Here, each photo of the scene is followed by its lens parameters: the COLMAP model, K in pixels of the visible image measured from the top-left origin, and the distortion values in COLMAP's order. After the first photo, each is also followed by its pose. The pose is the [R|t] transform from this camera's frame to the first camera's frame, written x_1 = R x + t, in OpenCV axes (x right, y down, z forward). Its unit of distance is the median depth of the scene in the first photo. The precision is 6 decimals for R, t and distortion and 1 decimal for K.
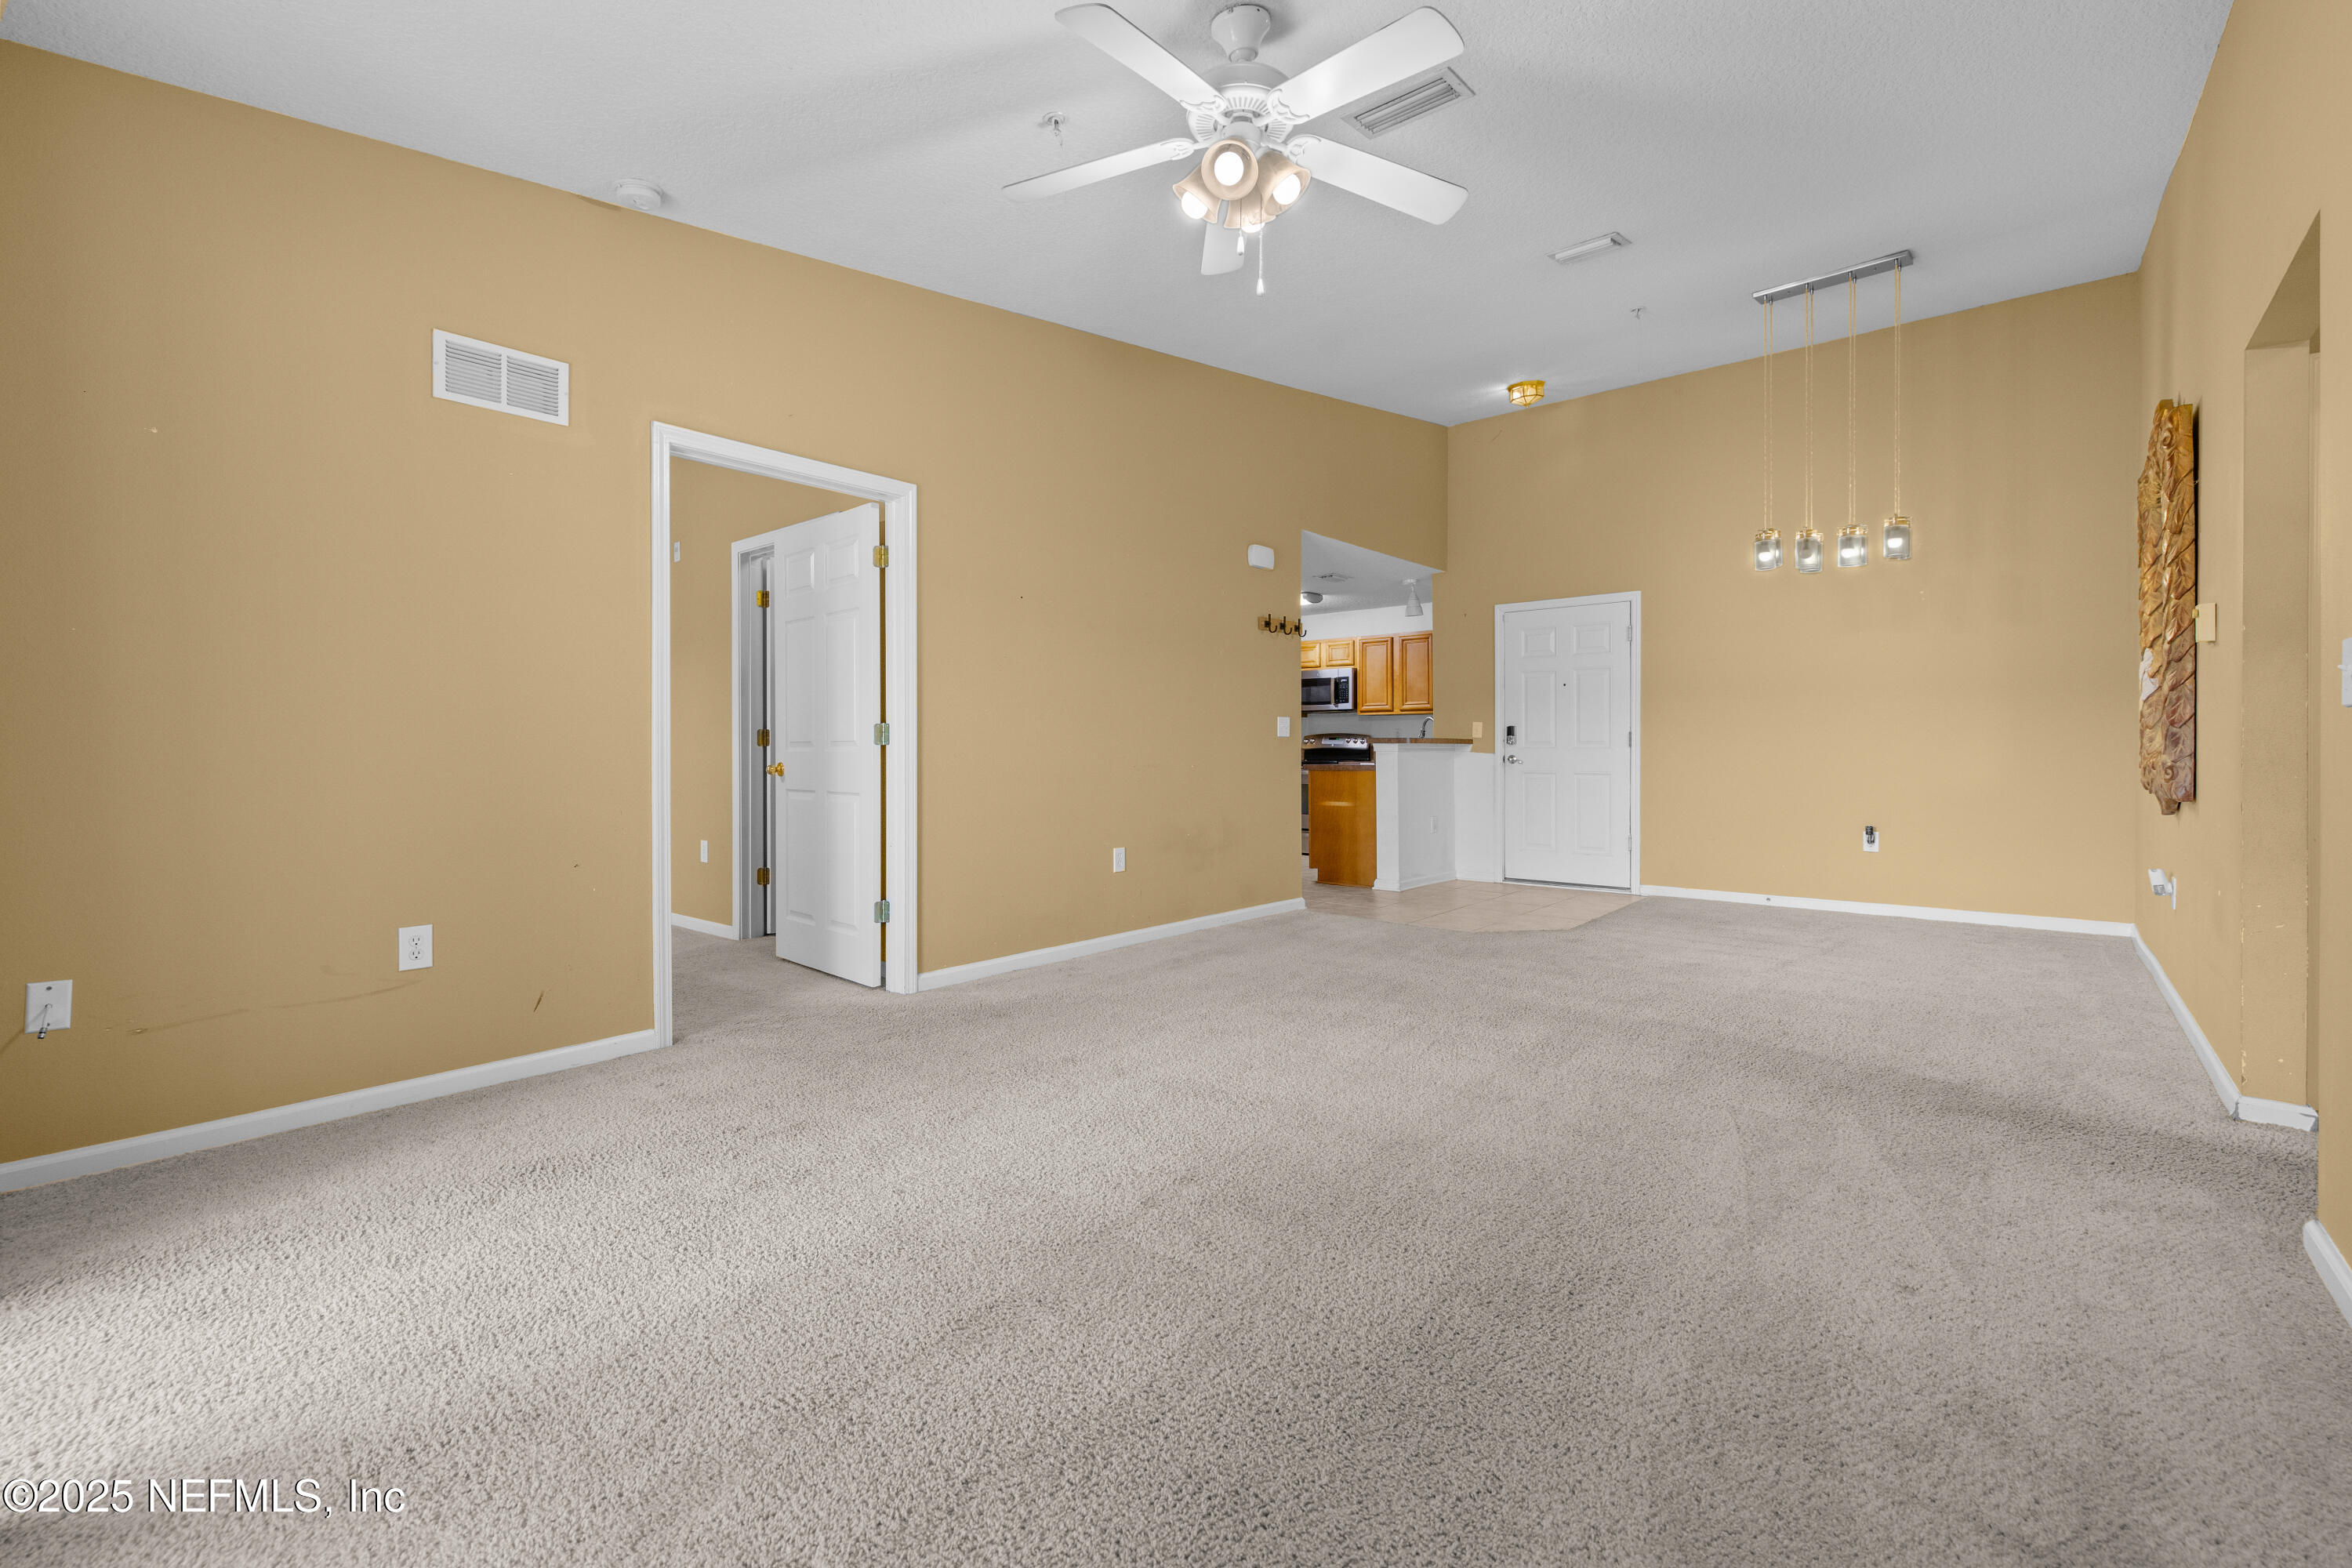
lens RADIAL K [[998.8, 0, 1177.1], [0, 998.8, 748.4], [0, 0, 1]] dist [0.000758, -0.000399]
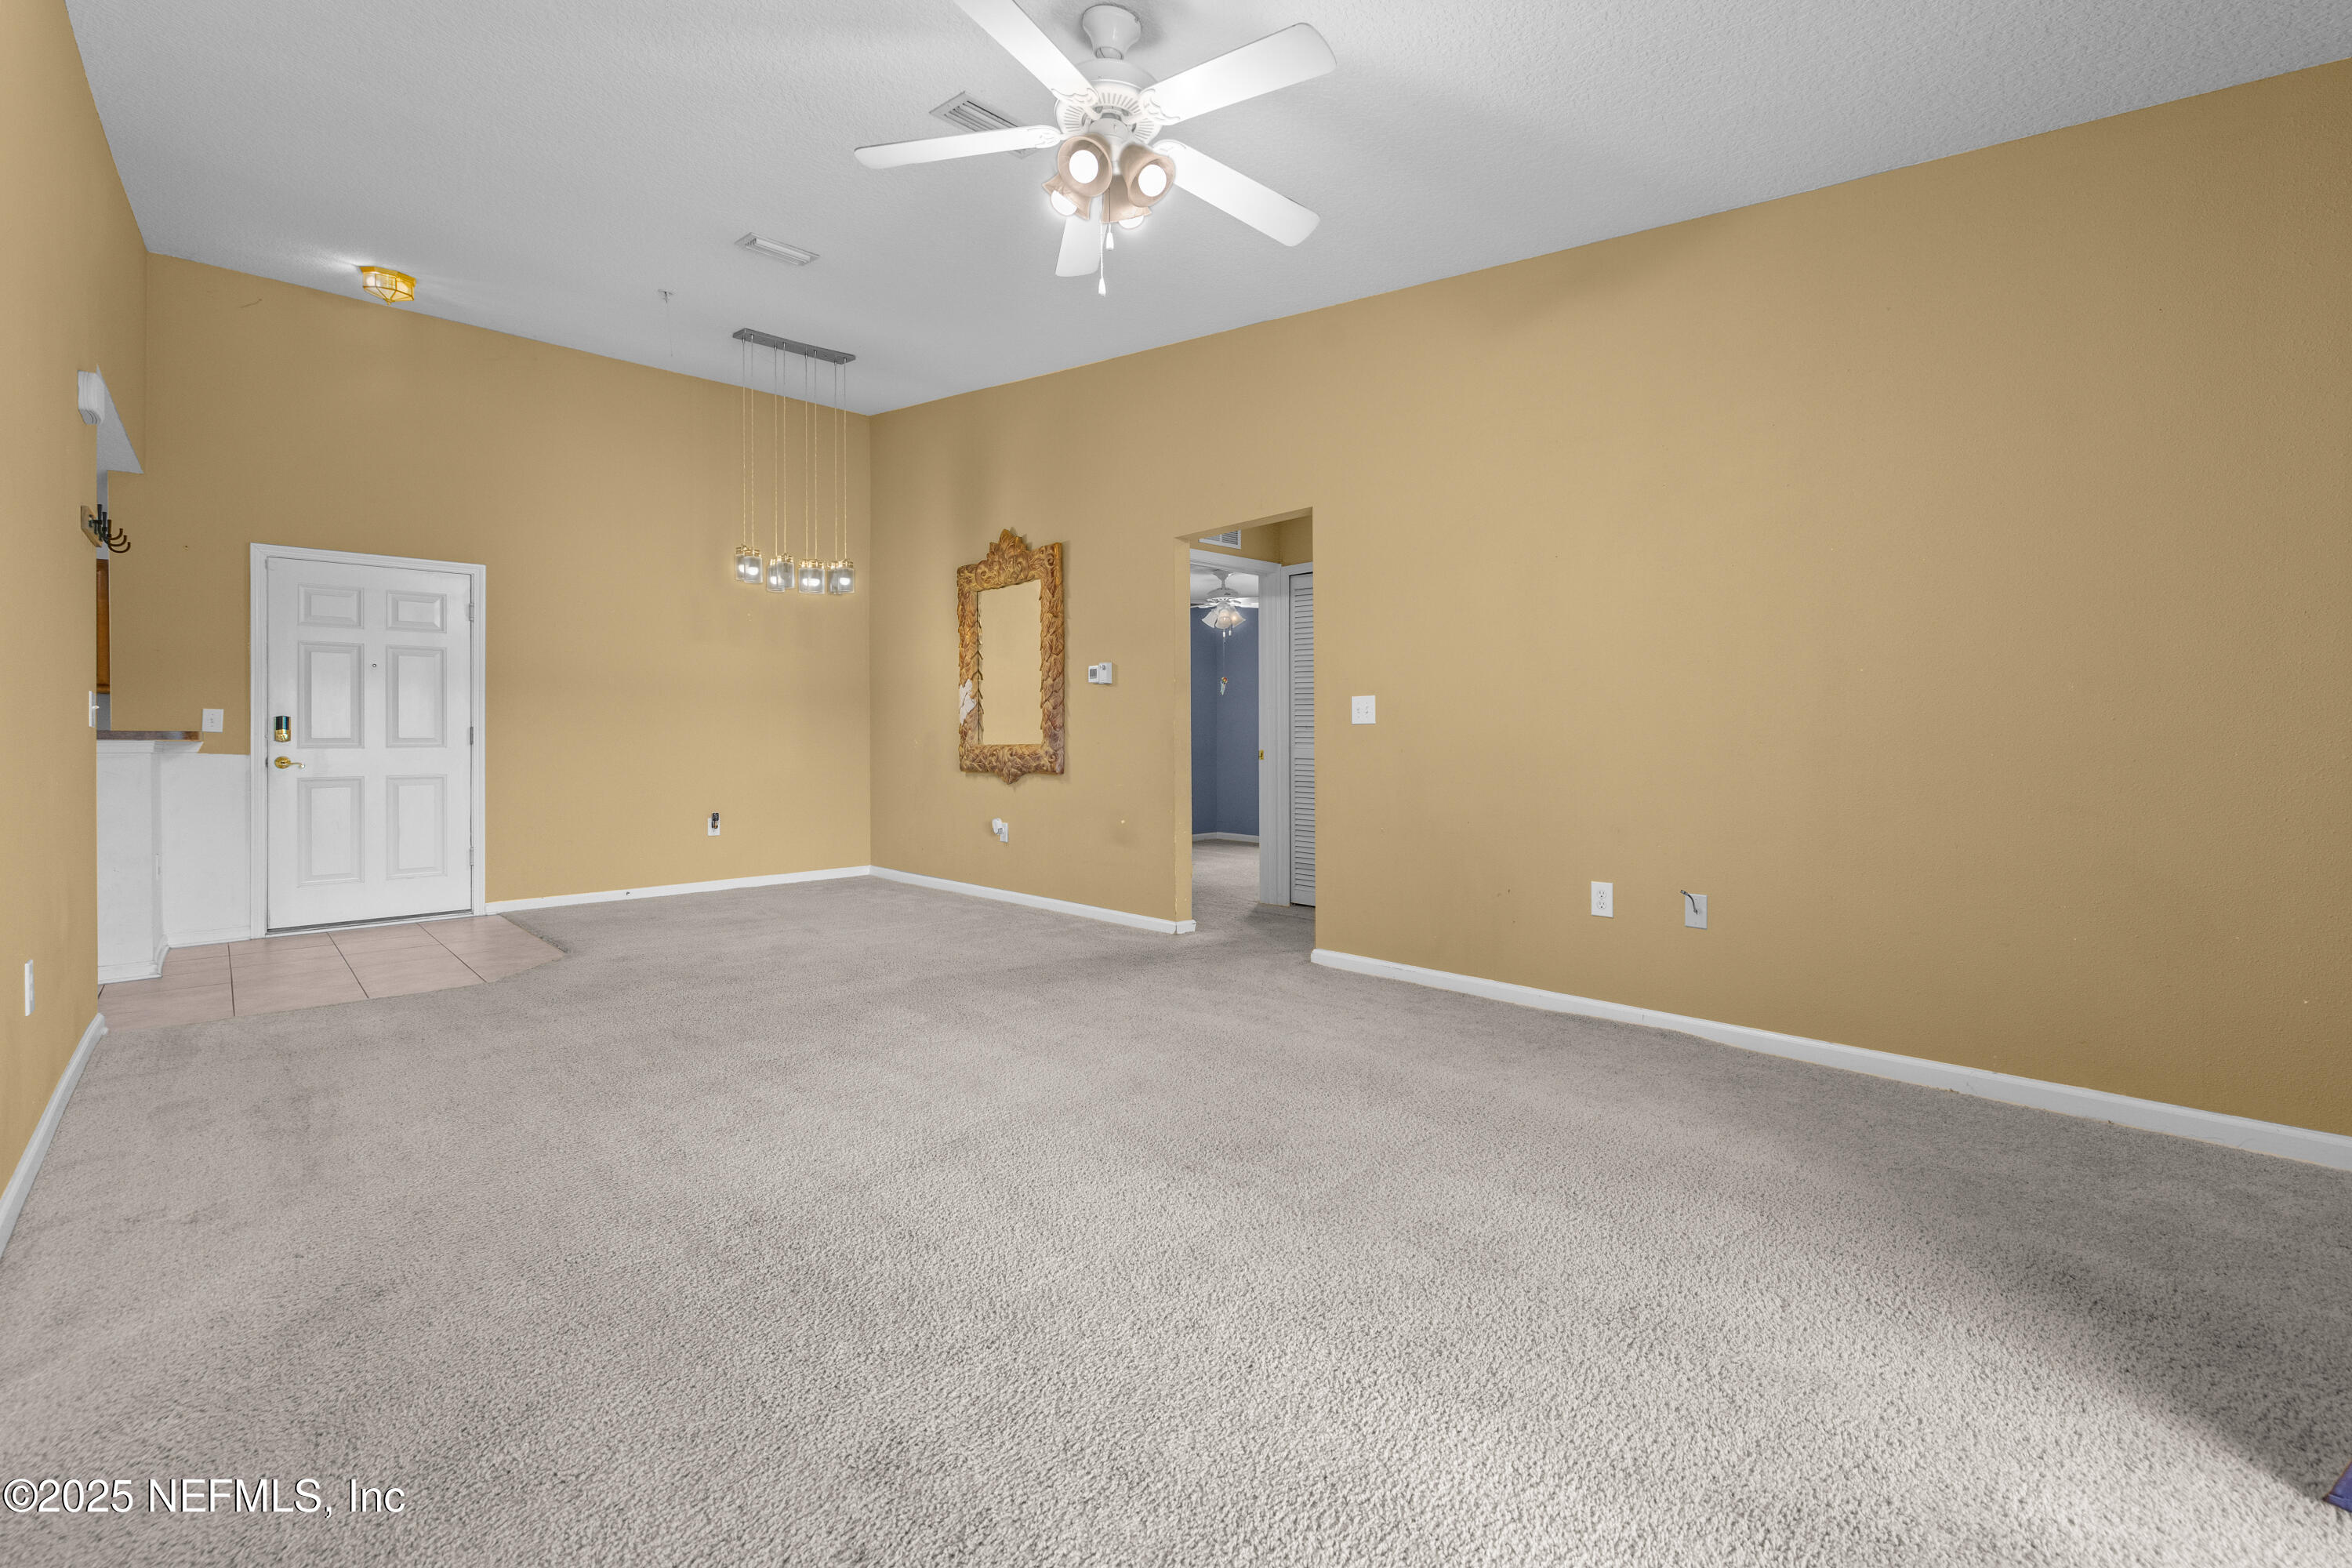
lens RADIAL K [[998.8, 0, 1177.7], [0, 998.8, 732.9], [0, 0, 1]] dist [0.000758, -0.000399]
pose [[0.110958, 0.008031, 0.993793, -0.334730], [0.007566, 0.999932, -0.008925, 0.000970], [-0.993796, 0.008509, 0.110889, 0.301247]]
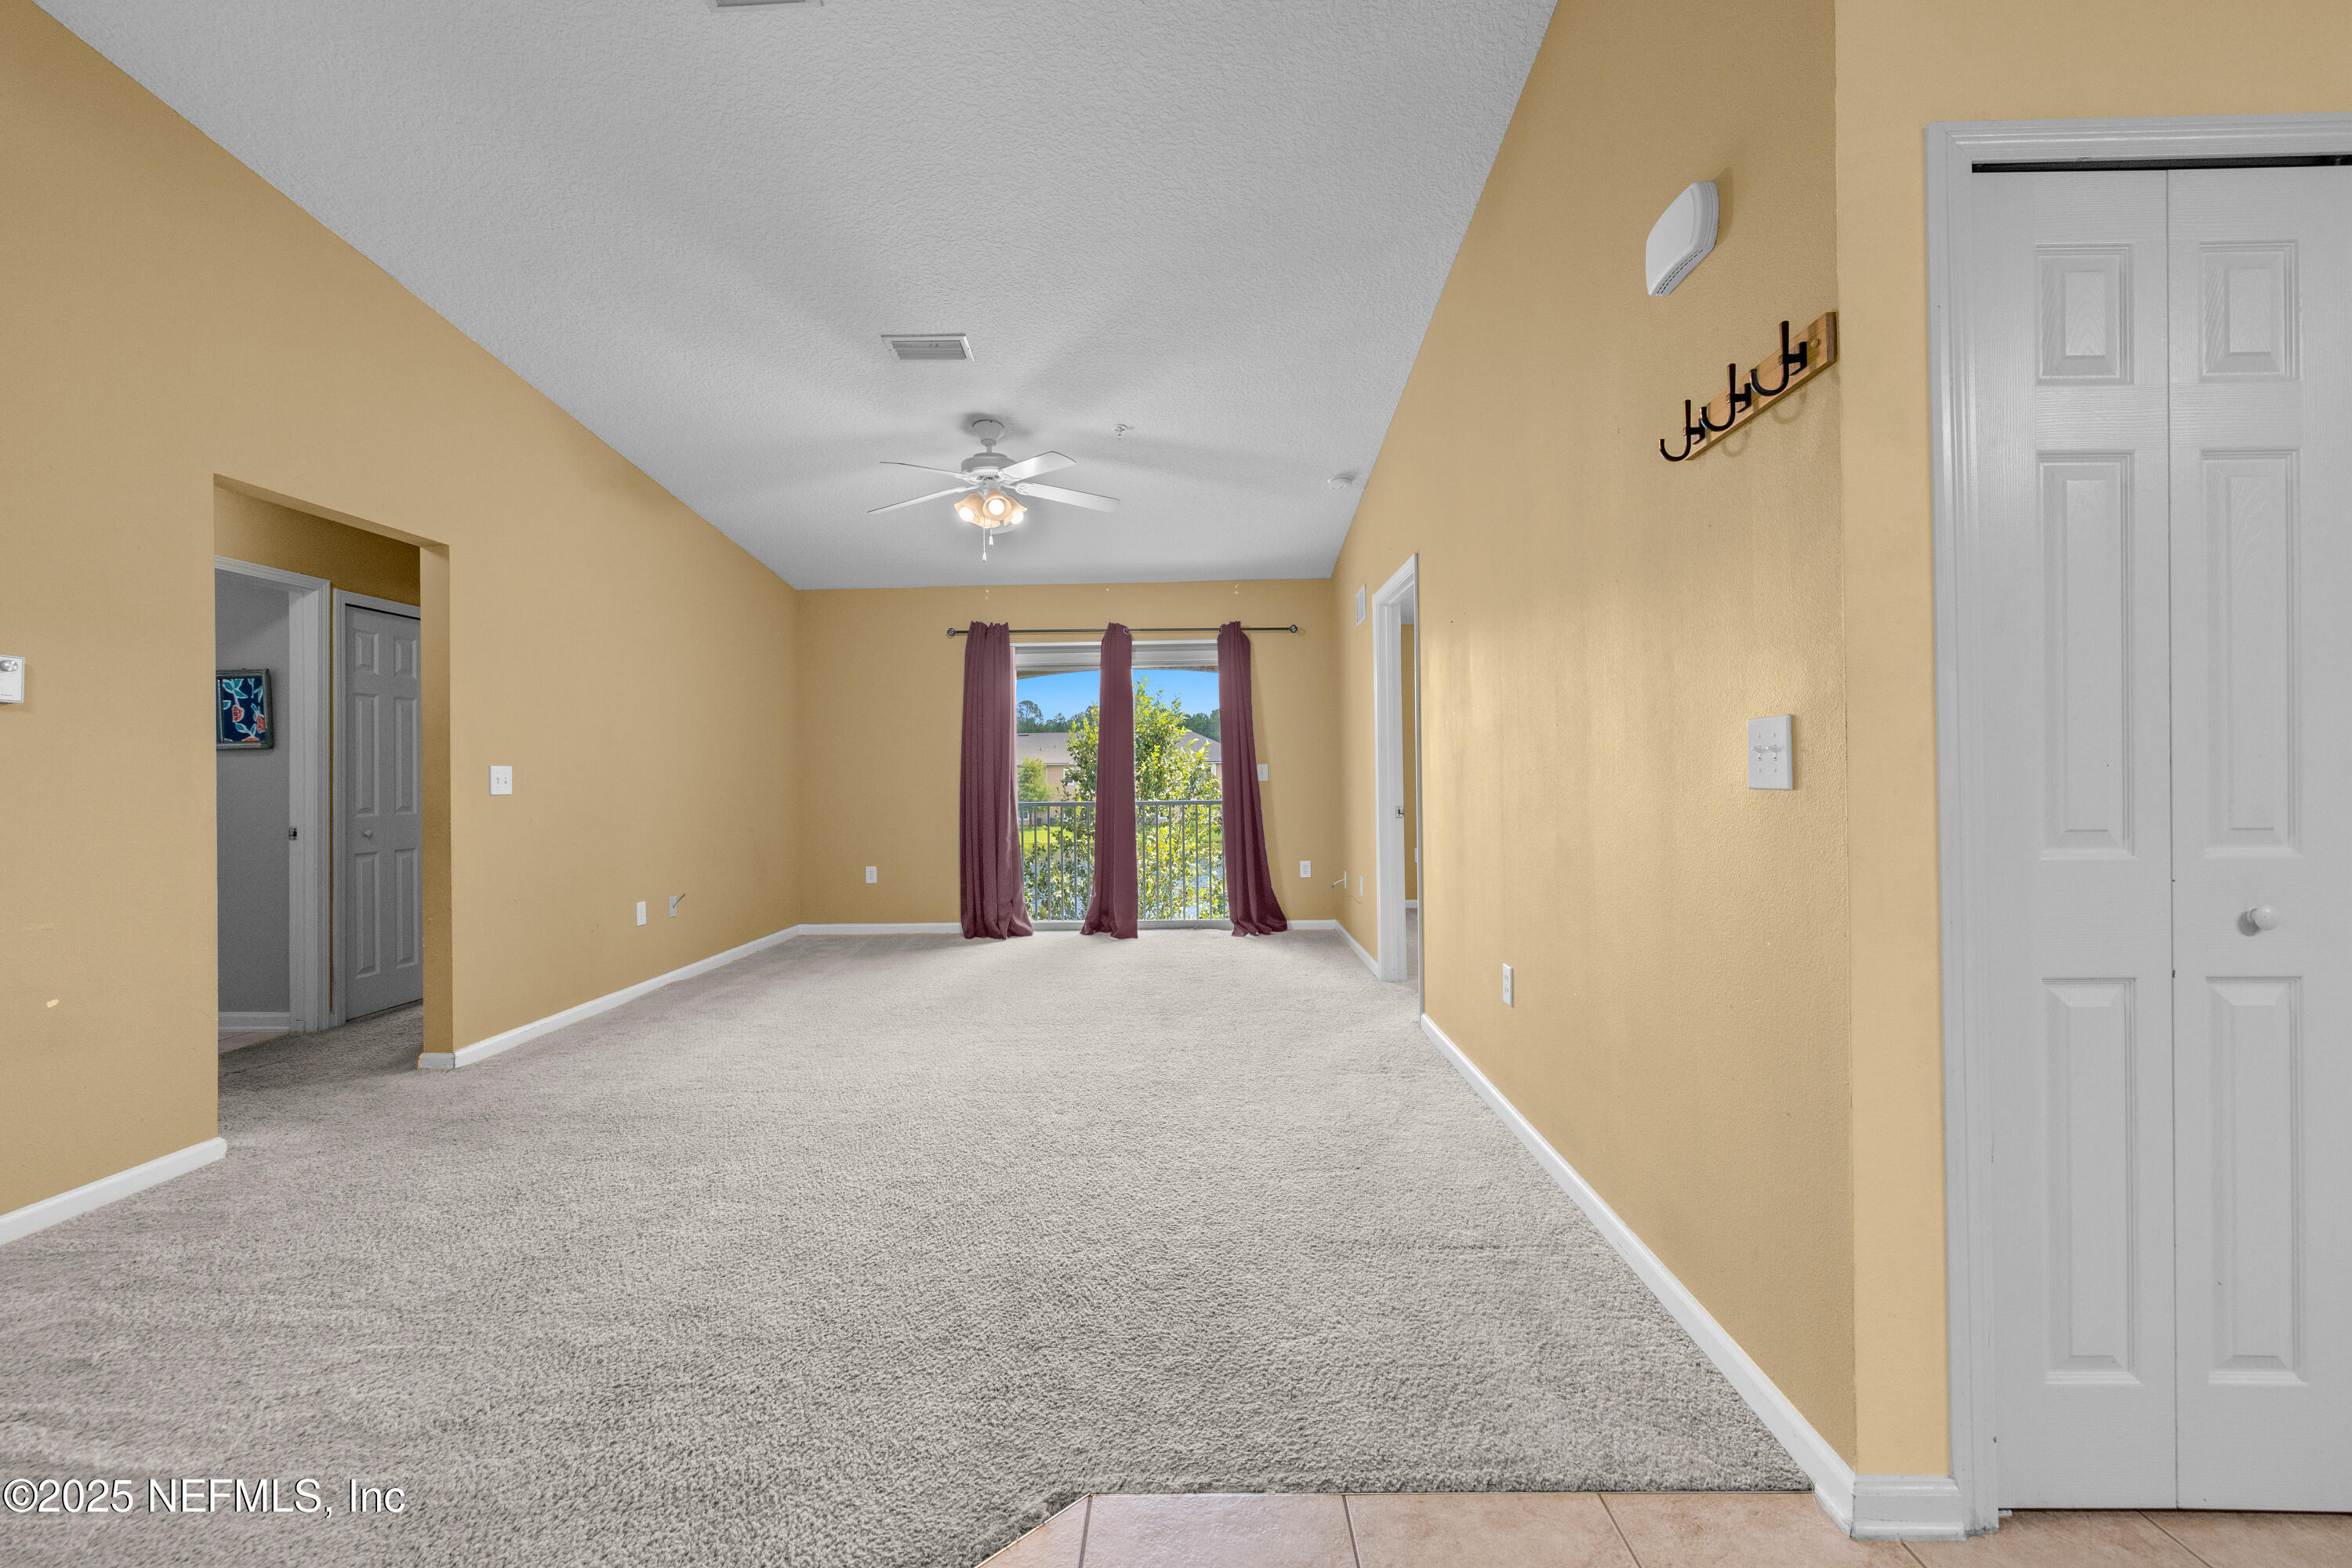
lens RADIAL K [[998.8, 0, 1175.0], [0, 998.8, 760.6], [0, 0, 1]] dist [0.000758, -0.000399]
pose [[-0.782976, -0.002569, -0.622047, 0.356553], [0.010103, 0.999807, -0.016845, -0.015349], [0.621970, -0.019473, -0.782799, 0.985663]]
